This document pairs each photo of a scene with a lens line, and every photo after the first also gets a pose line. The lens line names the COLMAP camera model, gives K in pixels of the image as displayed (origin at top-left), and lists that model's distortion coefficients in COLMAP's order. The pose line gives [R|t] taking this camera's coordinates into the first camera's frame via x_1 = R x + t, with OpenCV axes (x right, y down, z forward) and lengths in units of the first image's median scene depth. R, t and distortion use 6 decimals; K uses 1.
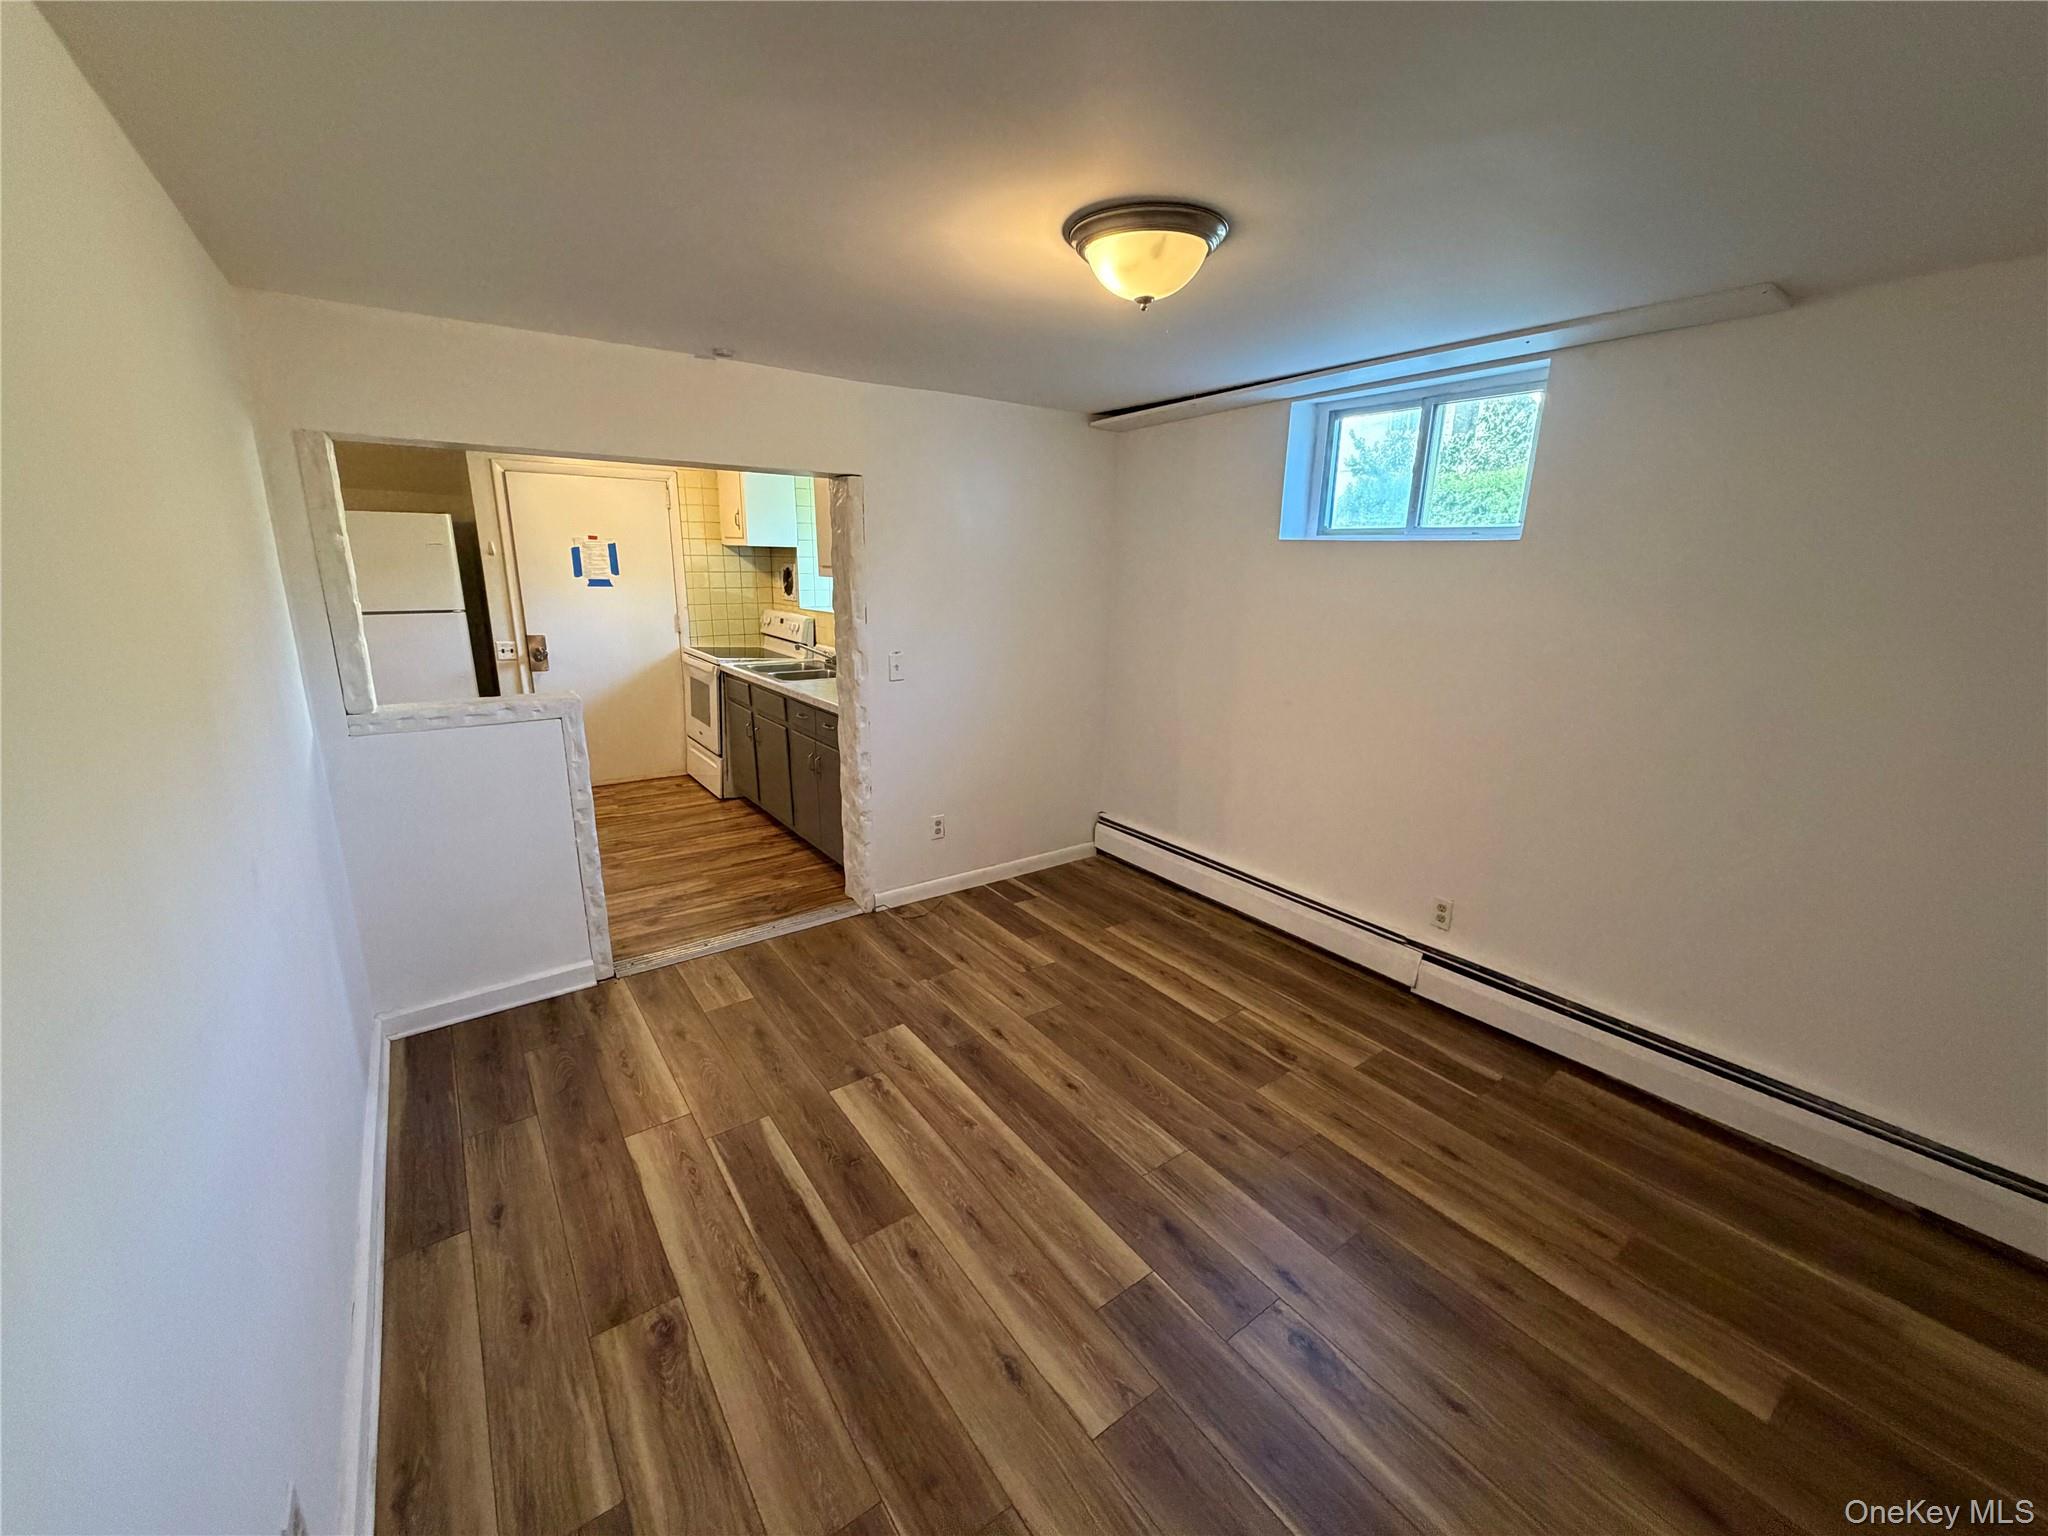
lens RADIAL K [[819.3, 0, 1023.1], [0, 819.3, 768.0], [0, 0, 1]] dist [-0.000334, -0.000059]
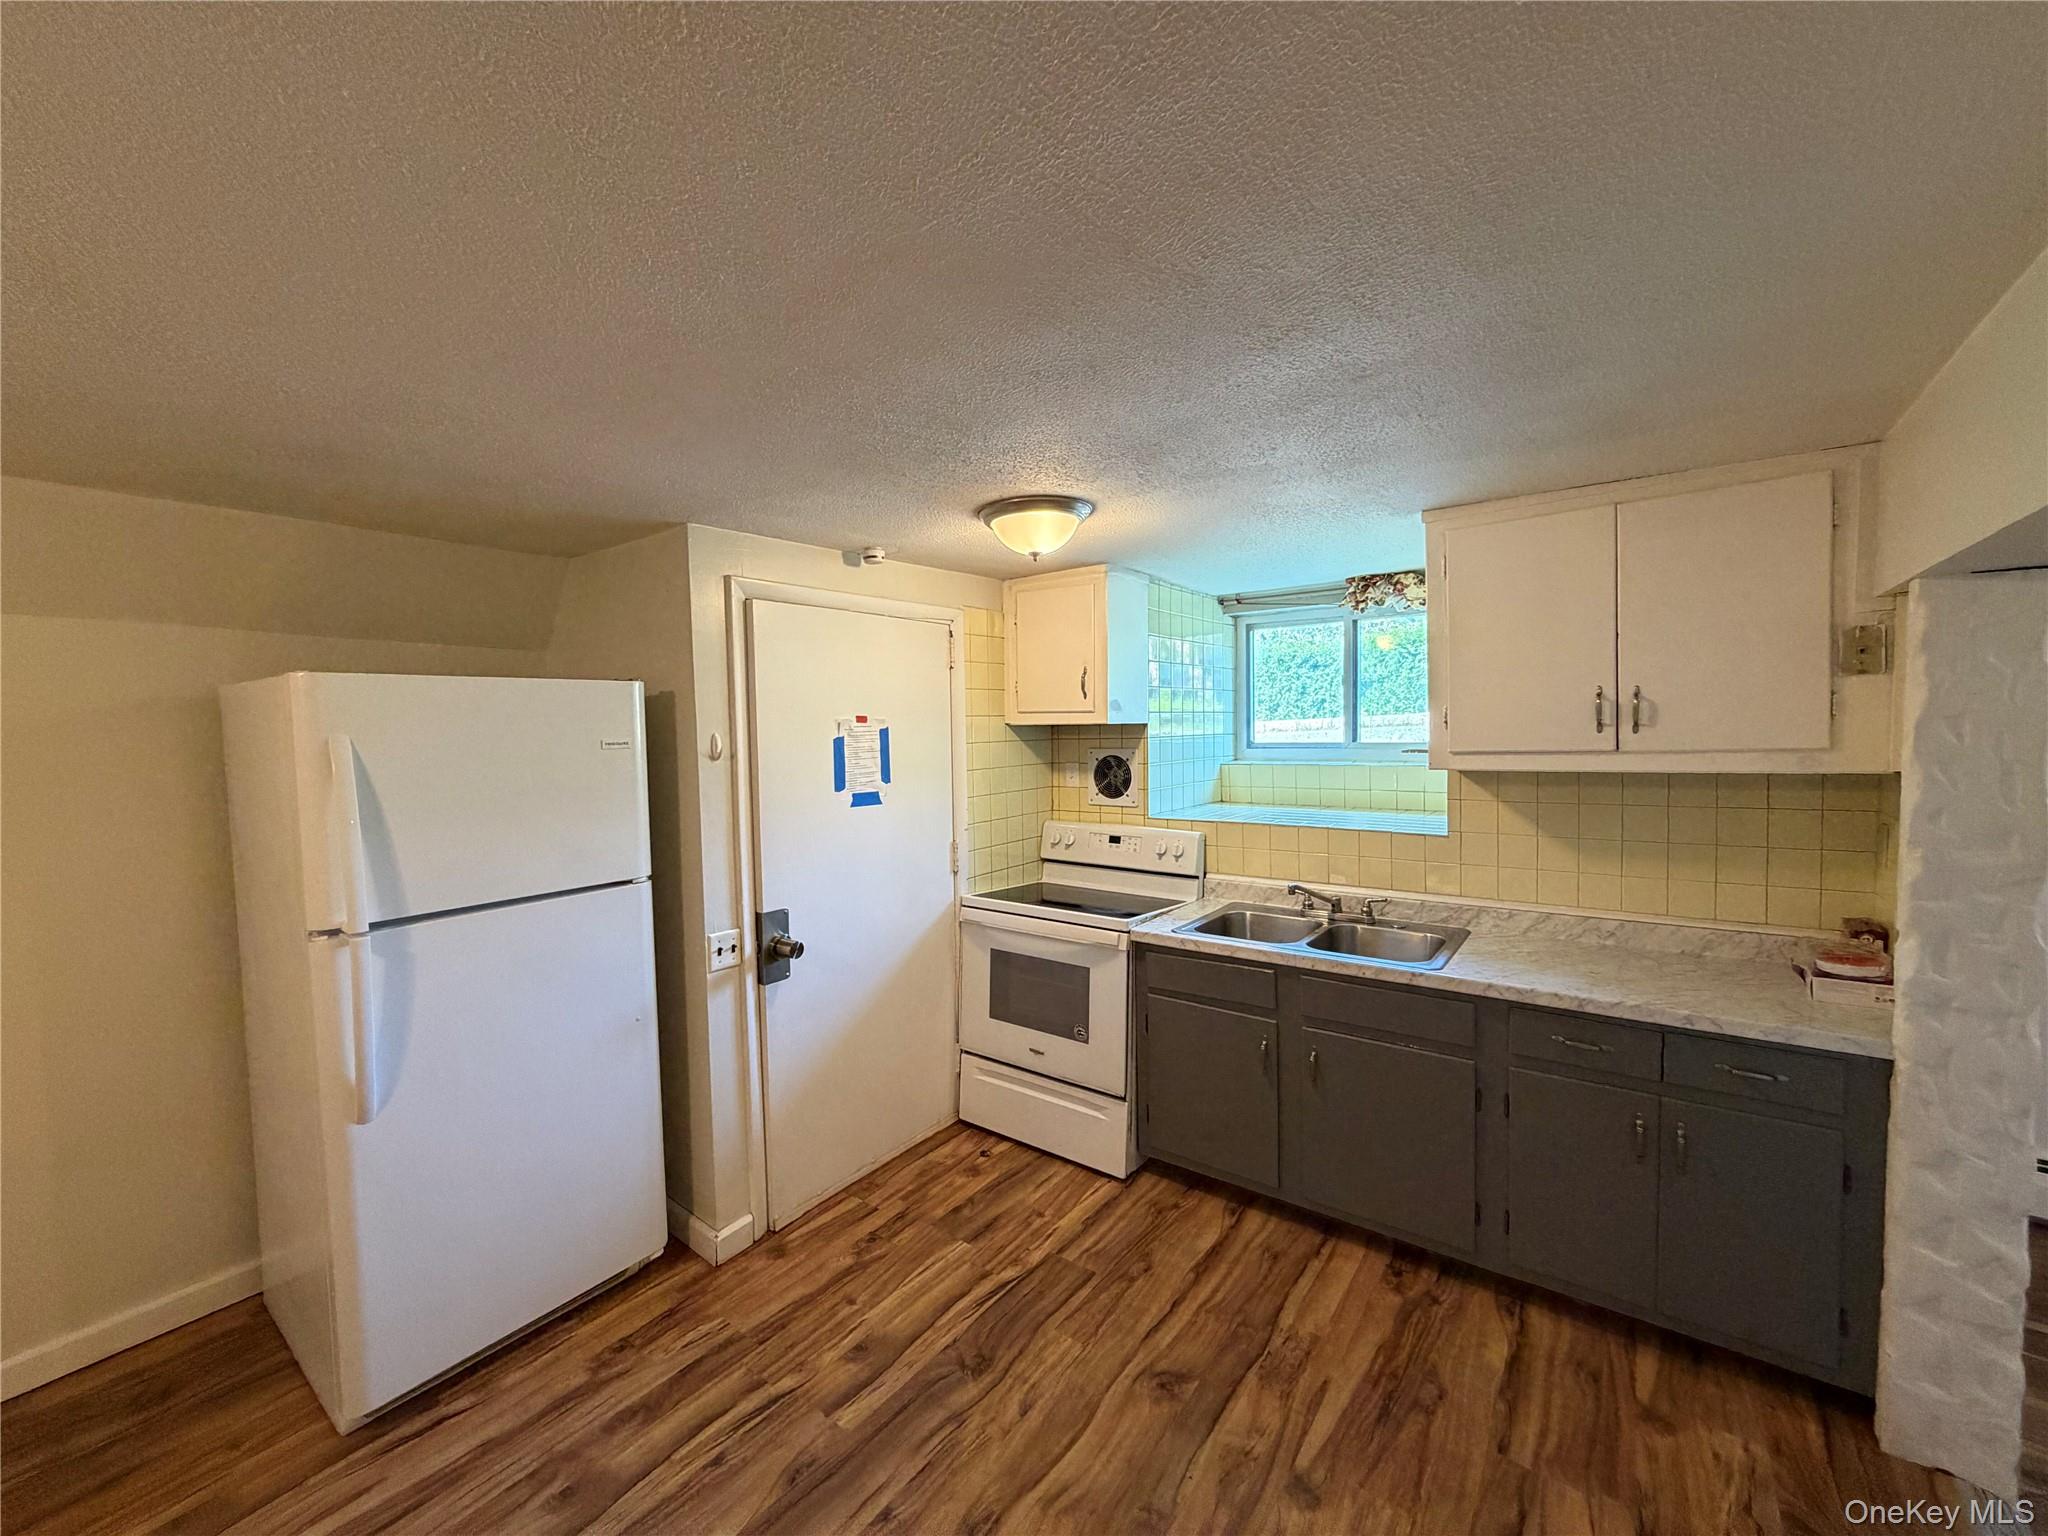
lens RADIAL K [[819.3, 0, 1024.2], [0, 819.3, 766.9], [0, 0, 1]] dist [-0.000334, -0.000059]
pose [[0.956596, -0.052400, 0.286666, -0.588773], [0.108916, 0.976700, -0.184916, -0.138881], [-0.270297, 0.208113, 0.940015, 0.468490]]
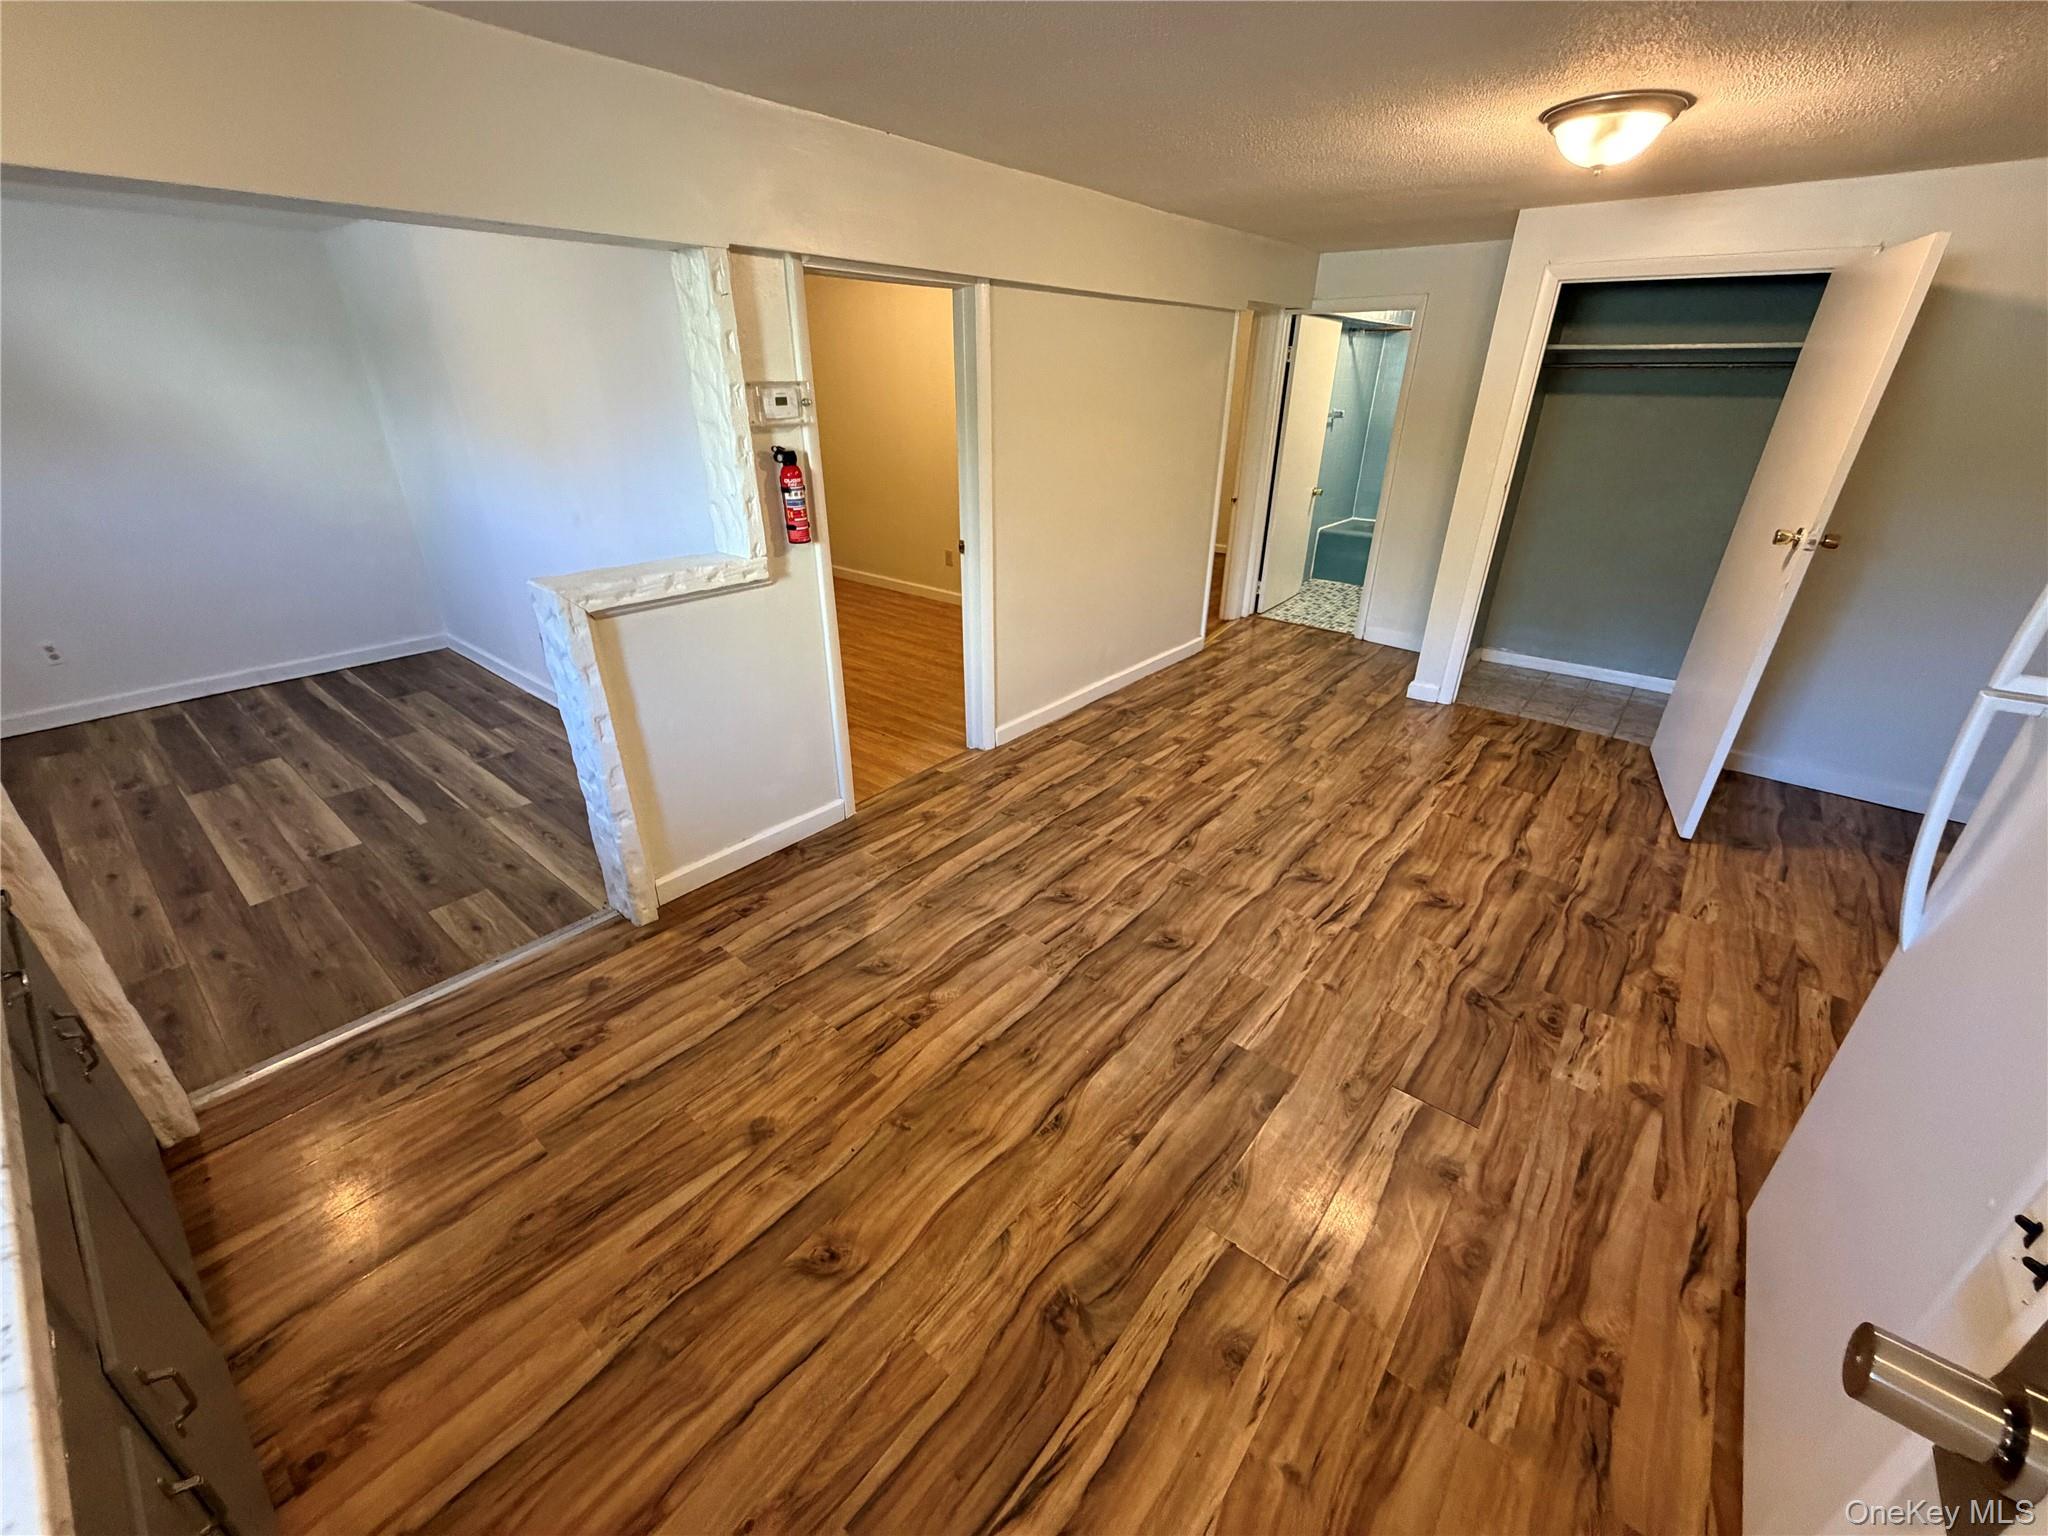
lens RADIAL K [[819.3, 0, 1025.9], [0, 819.3, 768.8], [0, 0, 1]] dist [-0.000334, -0.000059]
pose [[-0.967862, 0.085905, -0.236354, -0.445033], [-0.086291, 0.769343, 0.632982, -0.268920], [0.236214, 0.633034, -0.737205, 1.002508]]
